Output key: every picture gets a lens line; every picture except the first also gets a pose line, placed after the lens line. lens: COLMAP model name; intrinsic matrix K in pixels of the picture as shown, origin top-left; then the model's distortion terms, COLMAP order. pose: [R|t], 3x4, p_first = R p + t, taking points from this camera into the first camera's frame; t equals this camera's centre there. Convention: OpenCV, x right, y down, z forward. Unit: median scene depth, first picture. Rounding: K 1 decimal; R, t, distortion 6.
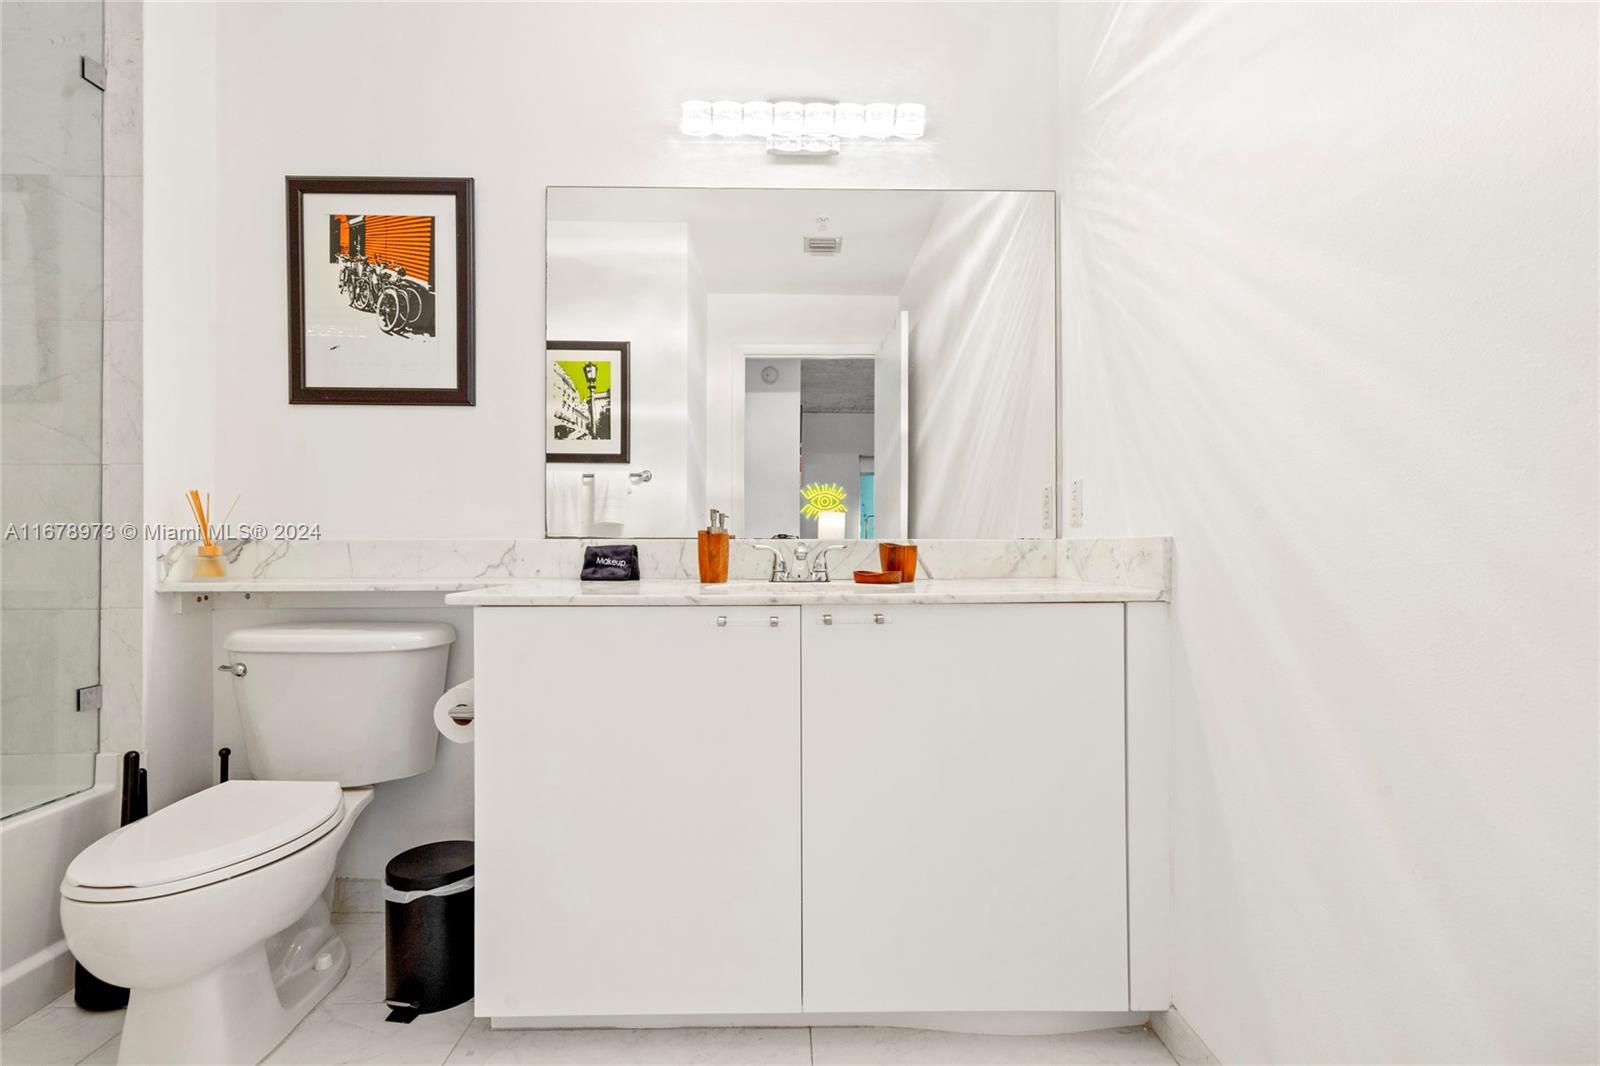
lens RADIAL K [[764.8, 0, 801.3], [0, 764.8, 542.4], [0, 0, 1]] dist [0.000607, 0.001280]
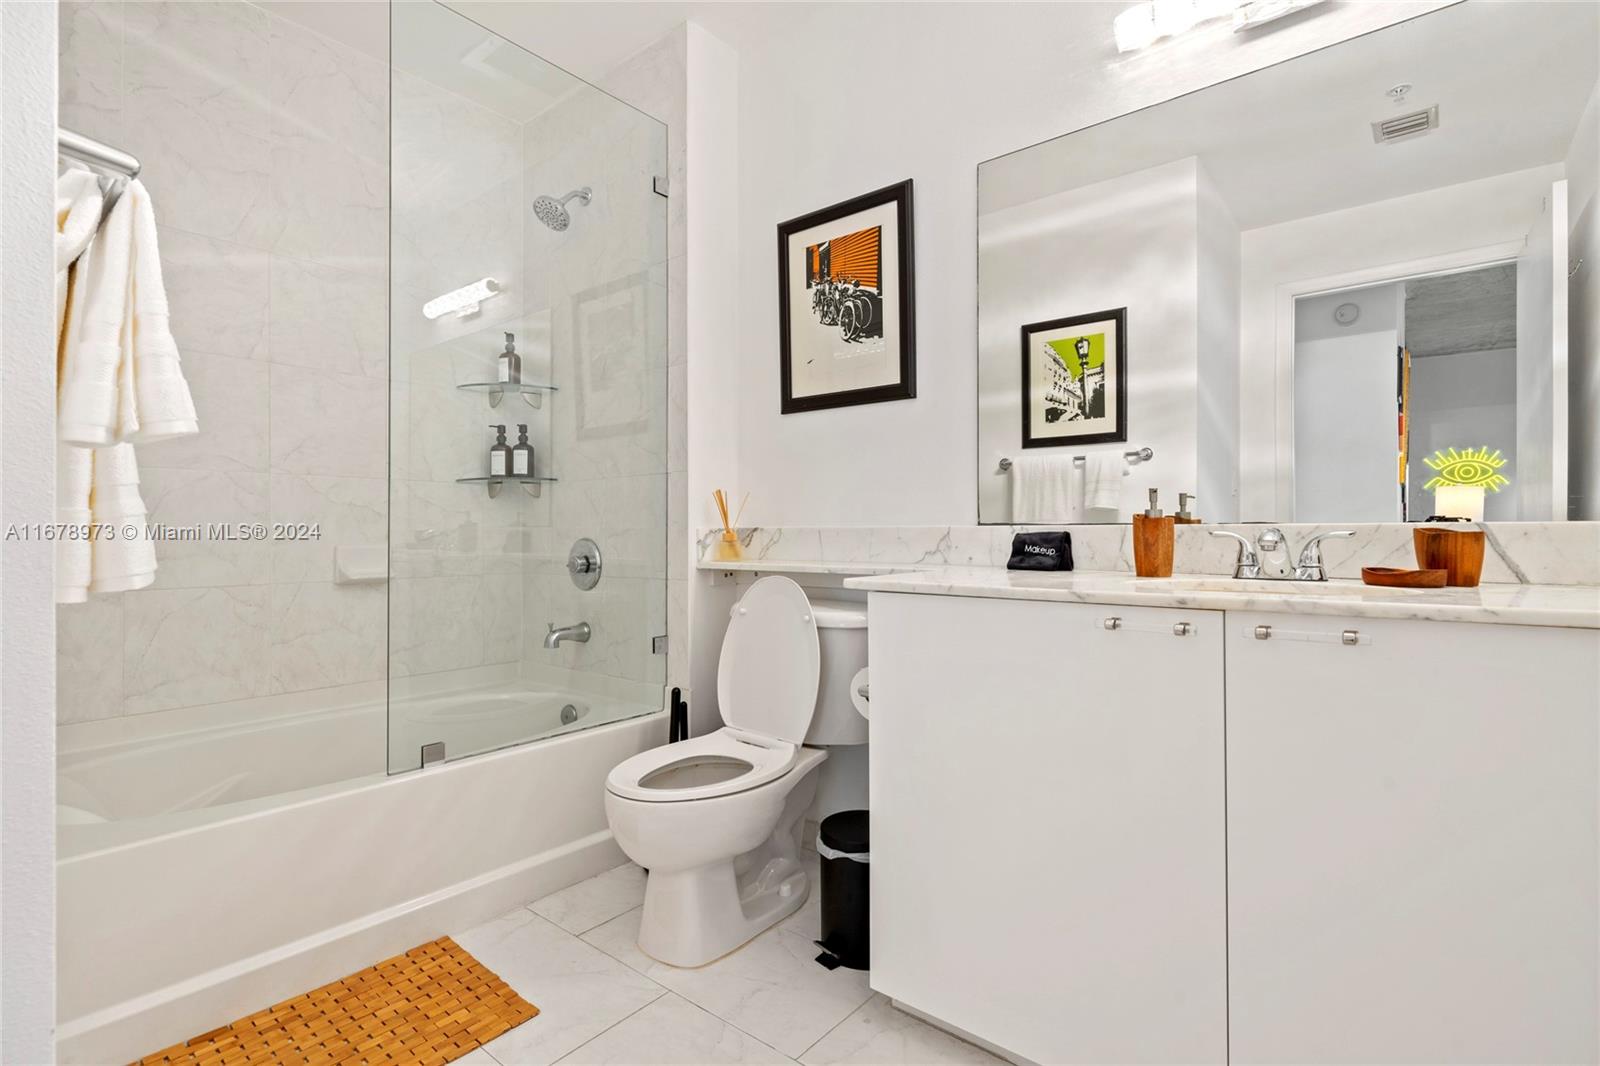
lens RADIAL K [[764.8, 0, 794.9], [0, 764.8, 530.7], [0, 0, 1]] dist [0.000607, 0.001280]
pose [[0.757989, -0.003548, -0.652257, 0.125706], [0.004358, 0.999990, -0.000375, 0.001253], [0.652252, -0.002558, 0.757998, 0.109059]]
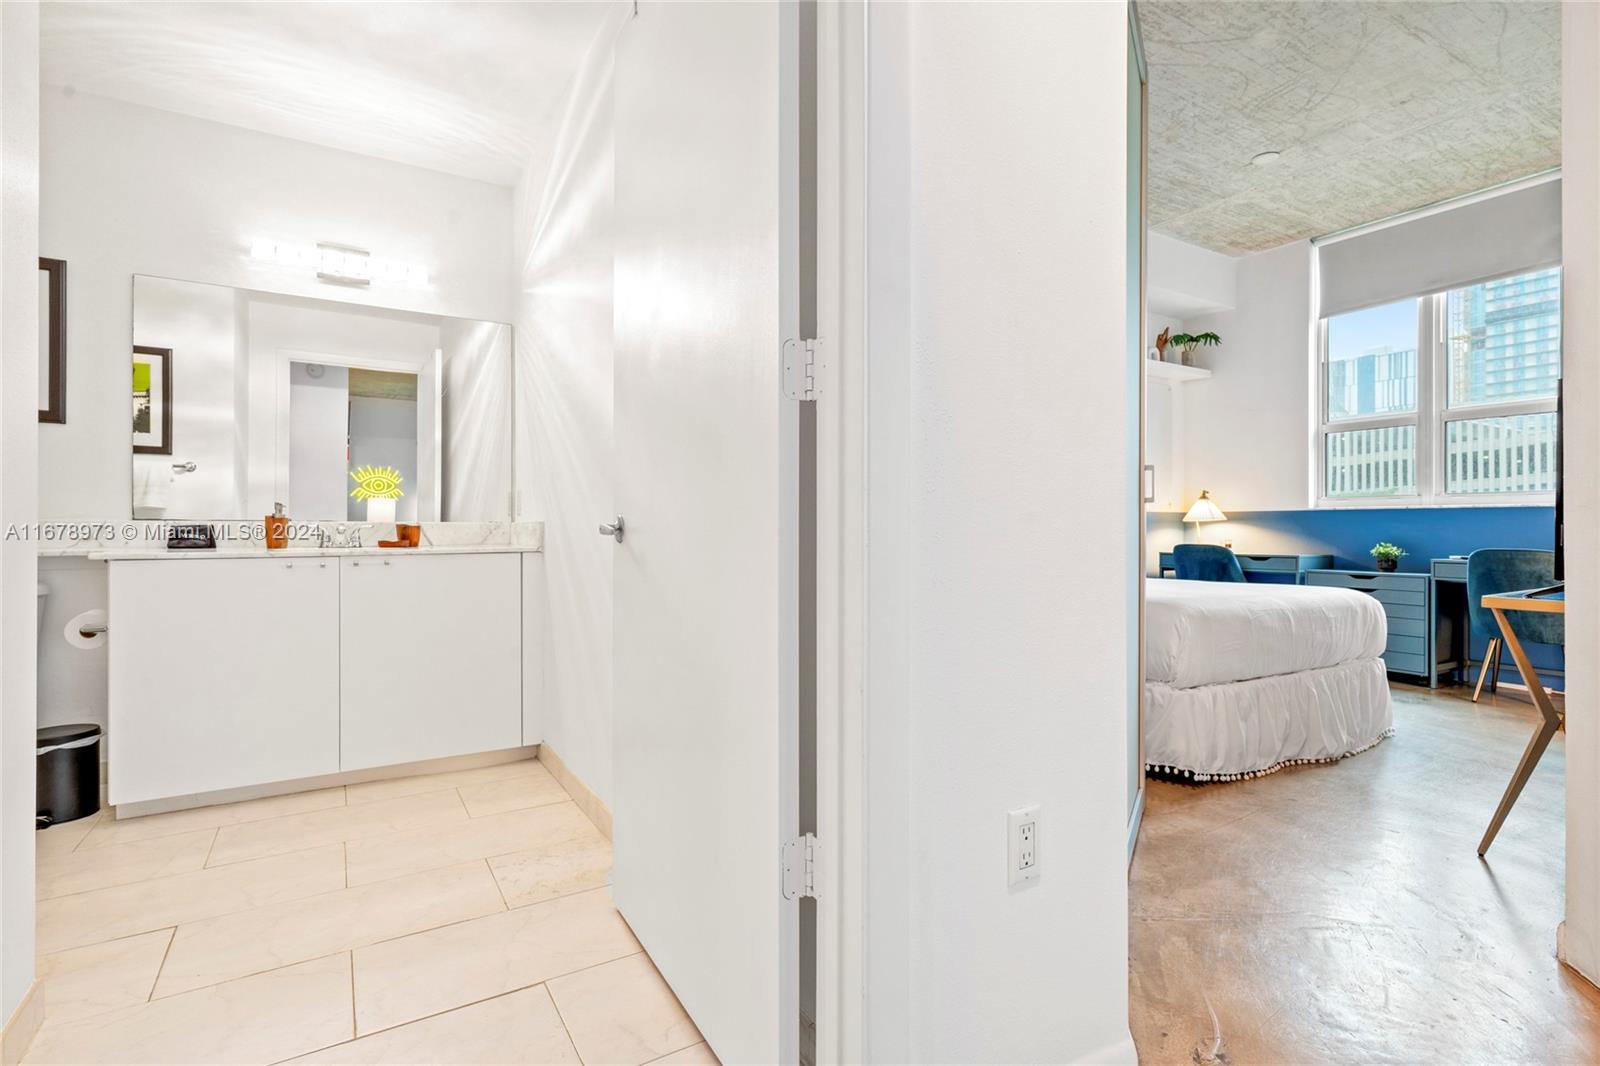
lens RADIAL K [[764.8, 0, 804.5], [0, 764.8, 527.4], [0, 0, 1]] dist [0.000607, 0.001280]
pose [[0.861791, 0.001895, 0.507259, 0.021997], [-0.002076, 0.999998, -0.000208, 0.006453], [-0.507258, -0.000874, 0.861794, -0.878703]]
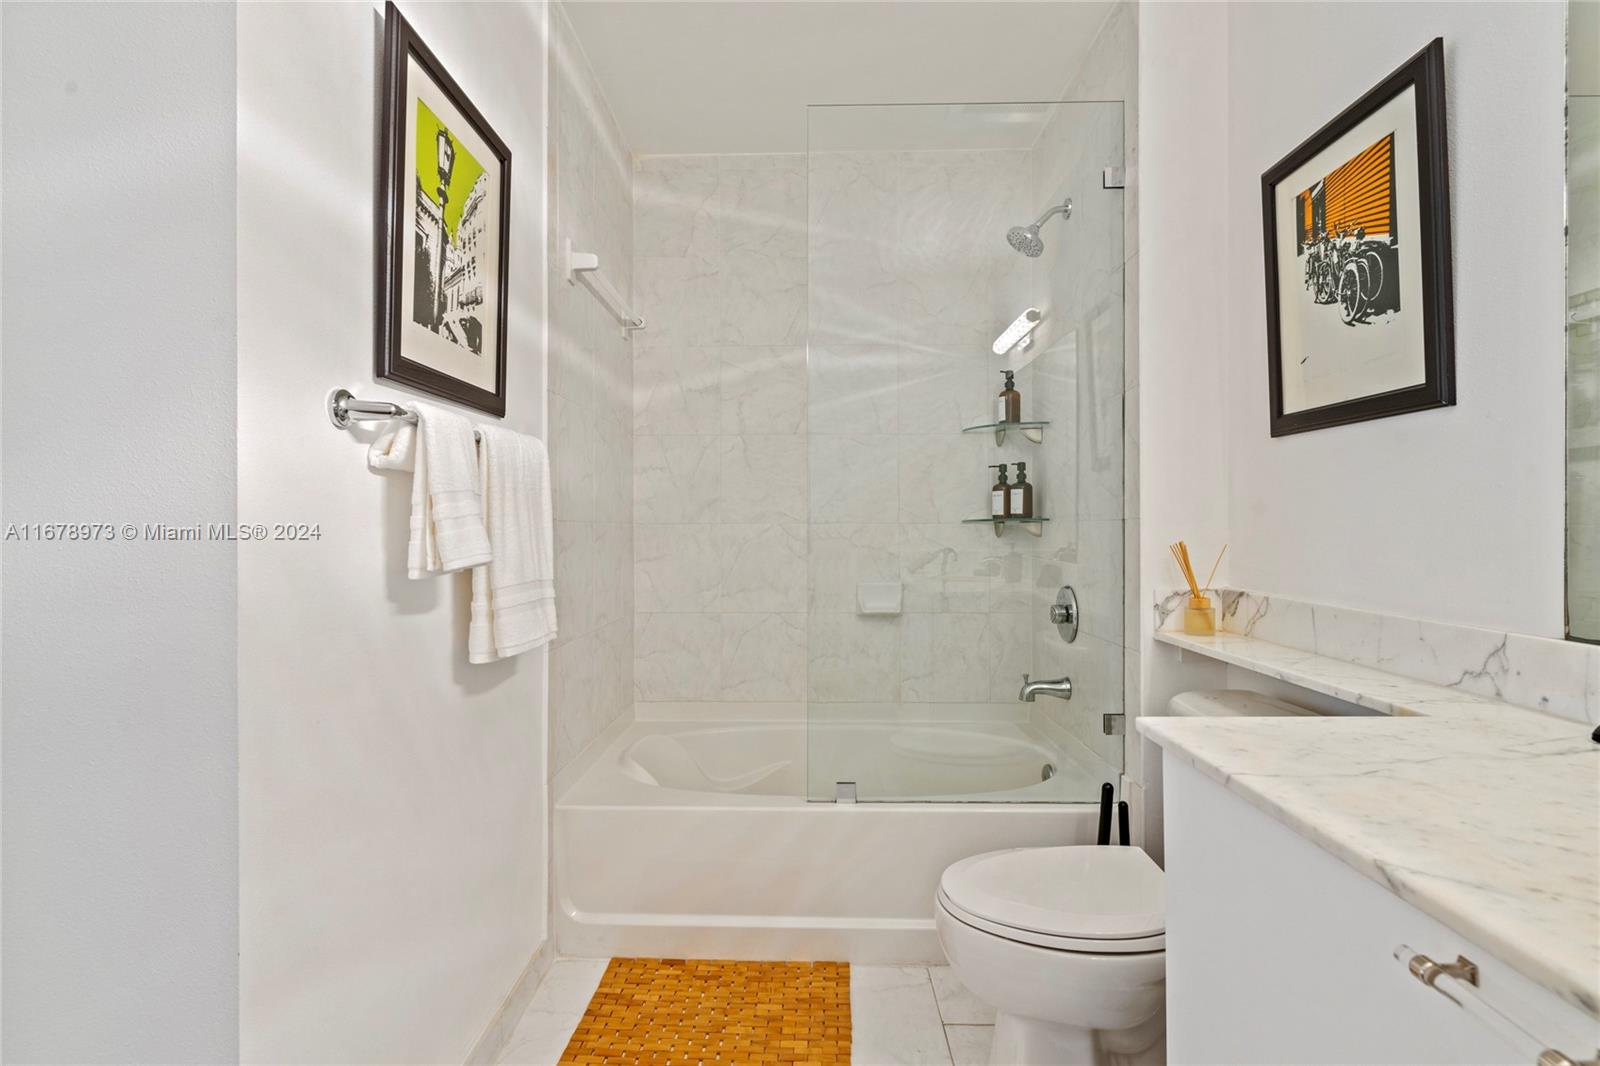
lens RADIAL K [[764.8, 0, 787.2], [0, 764.8, 526.2], [0, 0, 1]] dist [0.000607, 0.001280]
pose [[-0.046616, -0.001067, -0.998912, 0.210956], [0.005691, 0.999983, -0.001334, -0.084611], [0.998897, -0.005747, -0.046610, 0.501547]]
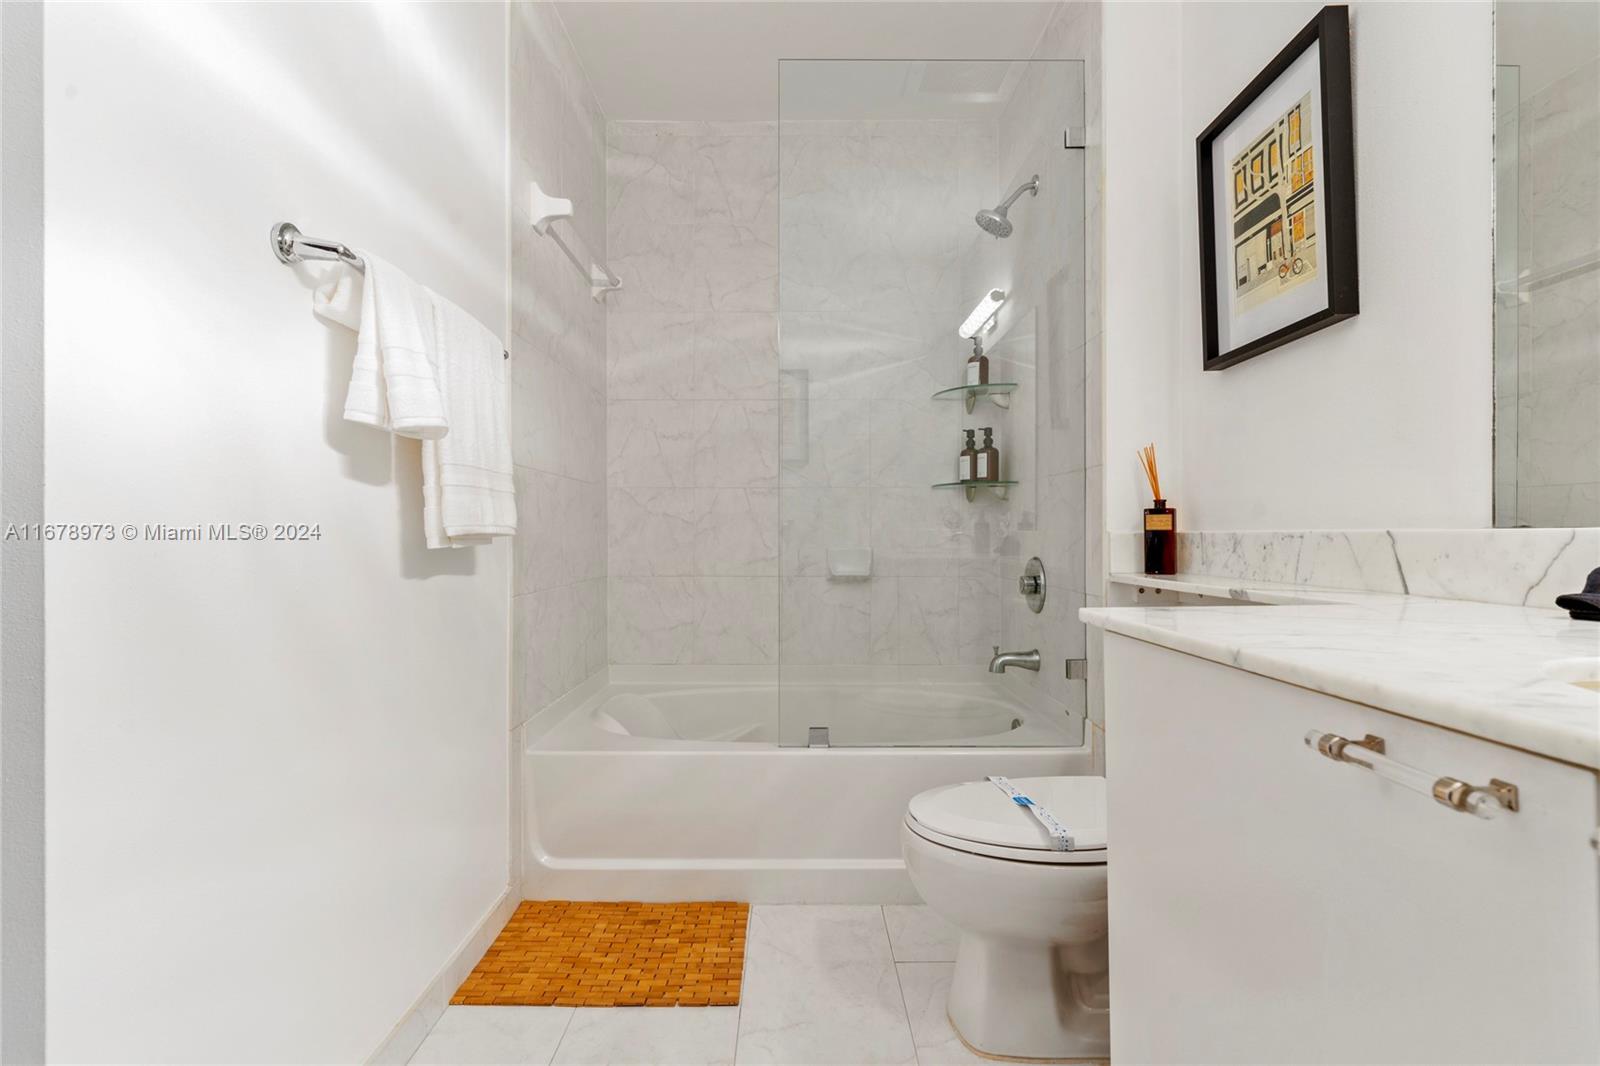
lens RADIAL K [[764.8, 0, 802.4], [0, 764.8, 530.3], [0, 0, 1]] dist [0.000607, 0.001280]
pose [[0.000416, -0.006262, -0.999980, 0.218300], [0.008876, 0.999941, -0.006258, -0.004109], [0.999961, -0.008874, 0.000472, 0.515228]]
